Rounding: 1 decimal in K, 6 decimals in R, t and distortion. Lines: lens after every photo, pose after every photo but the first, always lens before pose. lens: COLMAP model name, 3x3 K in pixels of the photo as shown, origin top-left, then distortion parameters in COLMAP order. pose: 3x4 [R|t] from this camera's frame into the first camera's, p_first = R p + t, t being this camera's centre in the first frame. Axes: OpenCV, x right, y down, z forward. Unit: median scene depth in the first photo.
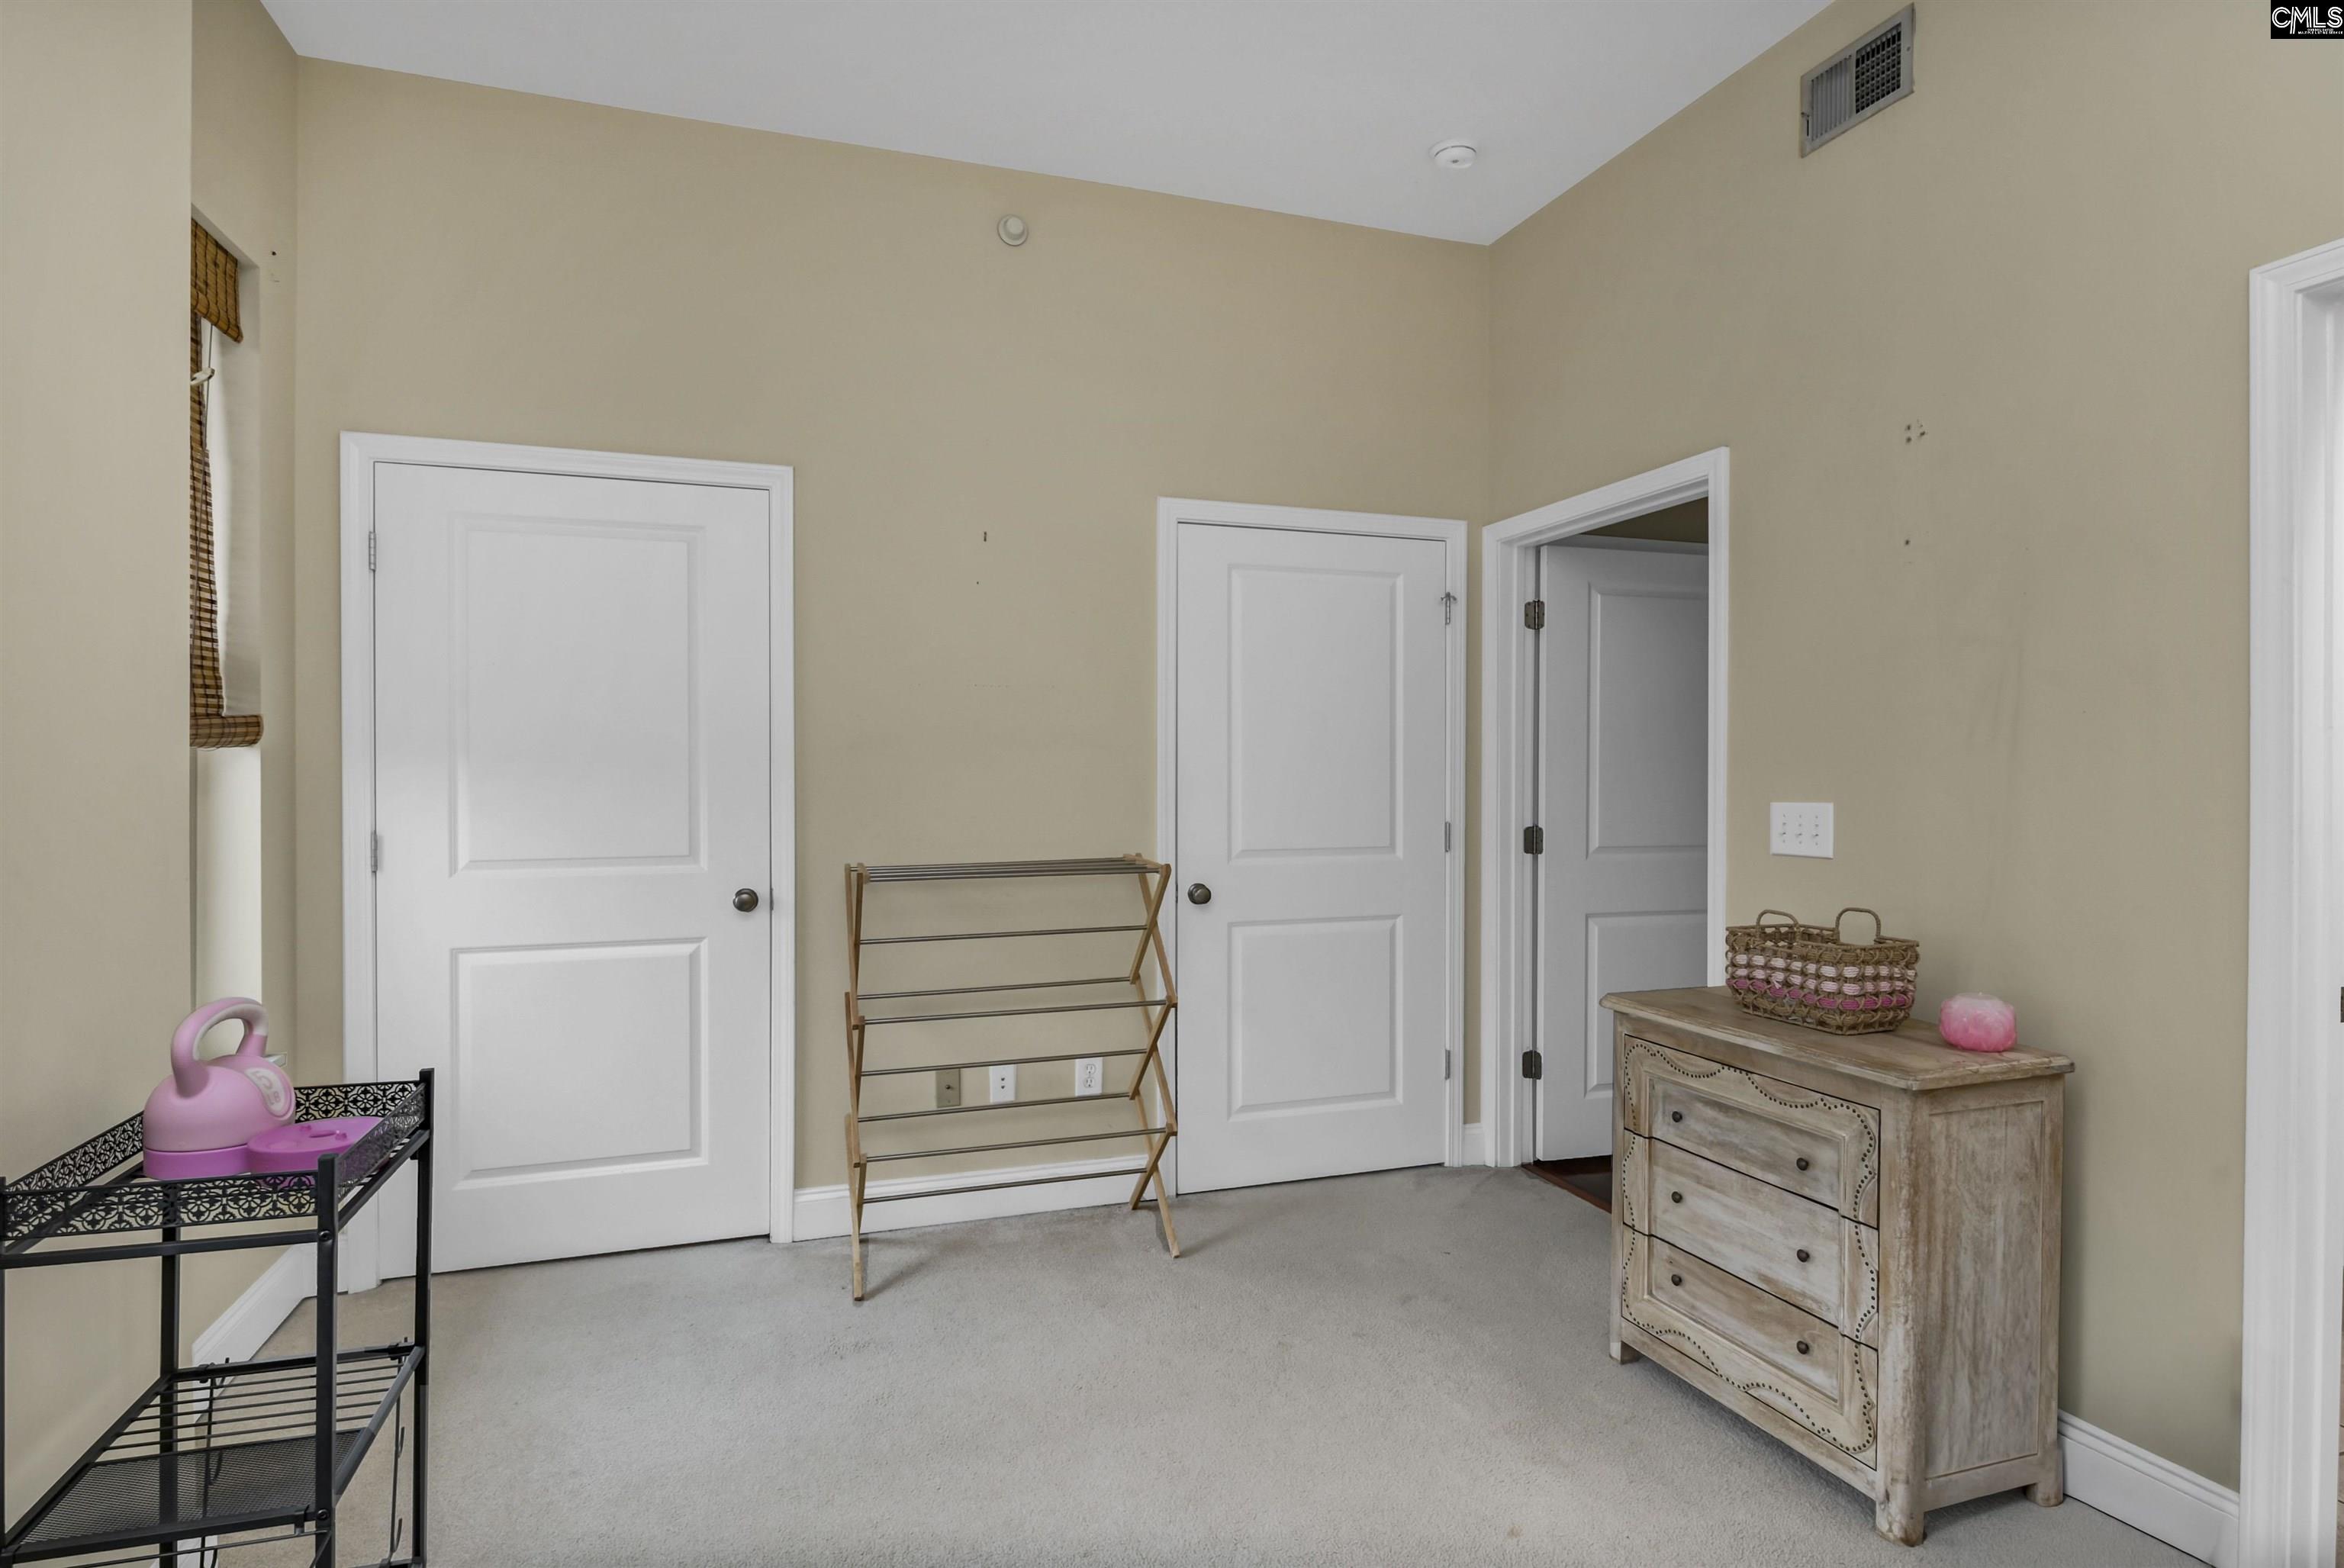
lens RADIAL K [[1265.7, 0, 1183.0], [0, 1265.7, 776.9], [0, 0, 1]] dist [-0.001180, 0.000258]
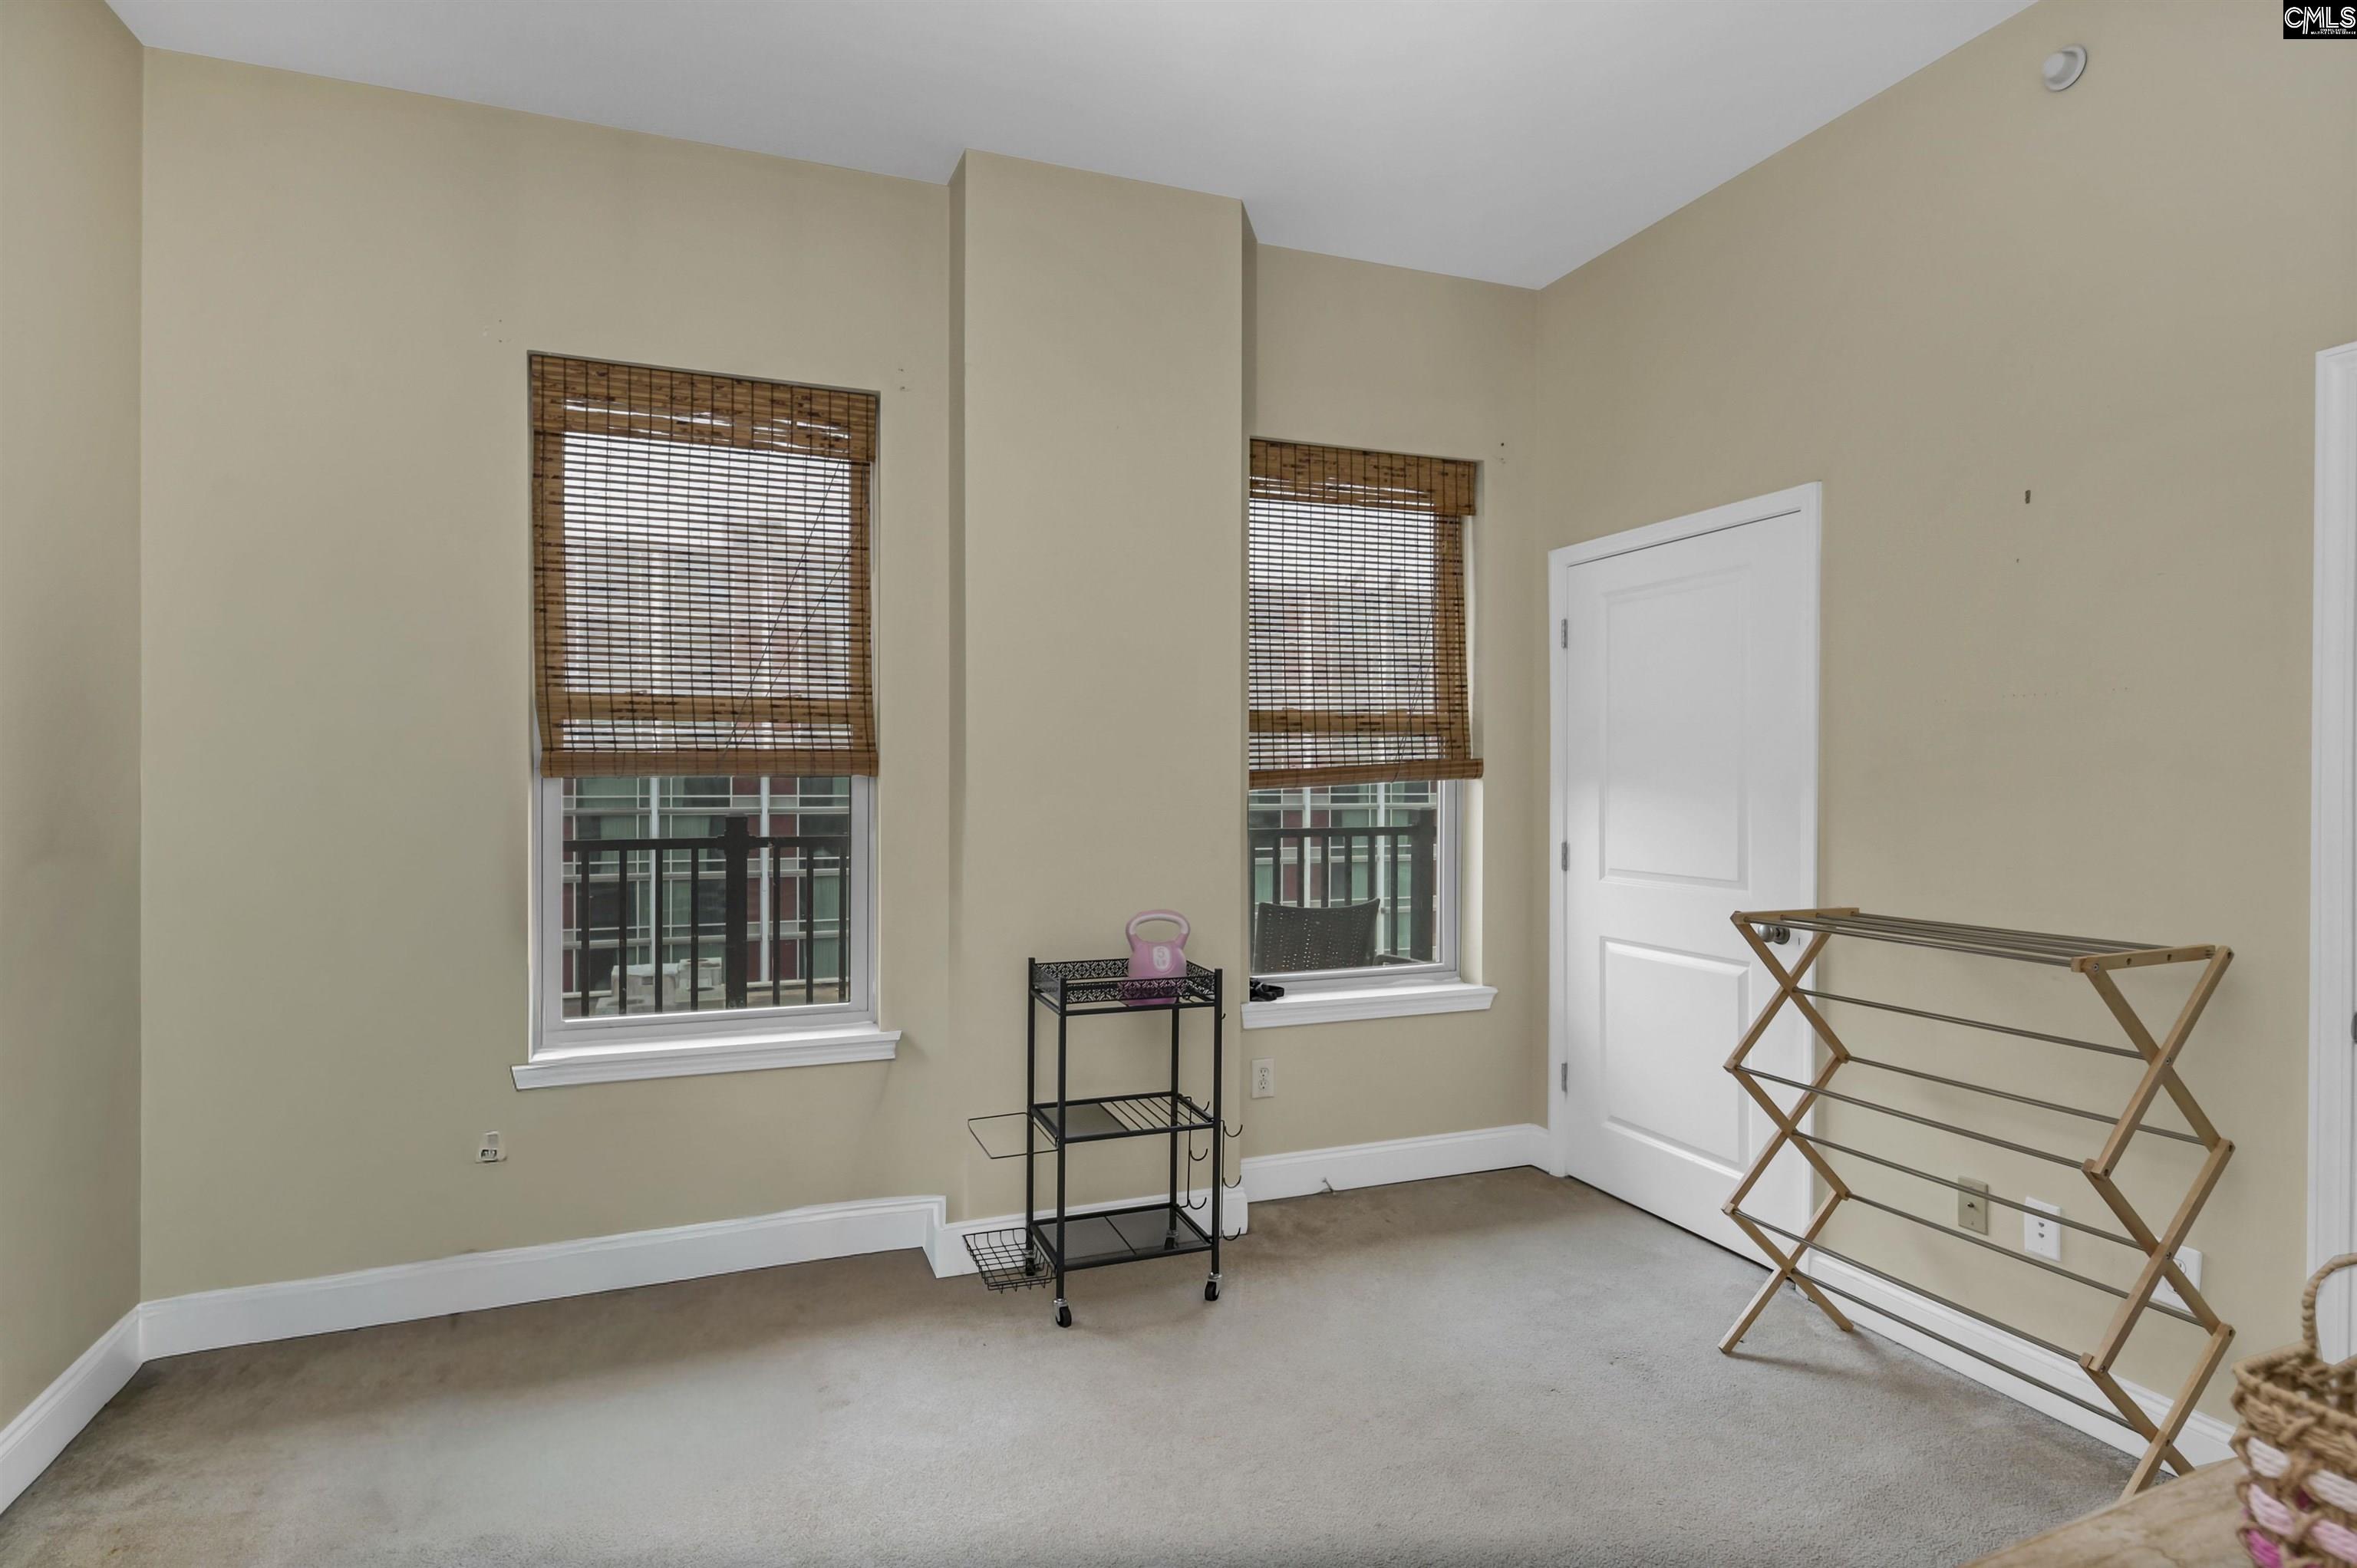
lens RADIAL K [[1272.6, 0, 1175.4], [0, 1272.6, 781.9], [0, 0, 1]] dist [-0.001180, 0.000258]
pose [[-0.006034, 0.005051, -0.999969, 0.546692], [-0.010121, 0.999936, 0.005112, -0.016818], [0.999931, 0.010152, -0.005982, 0.446143]]
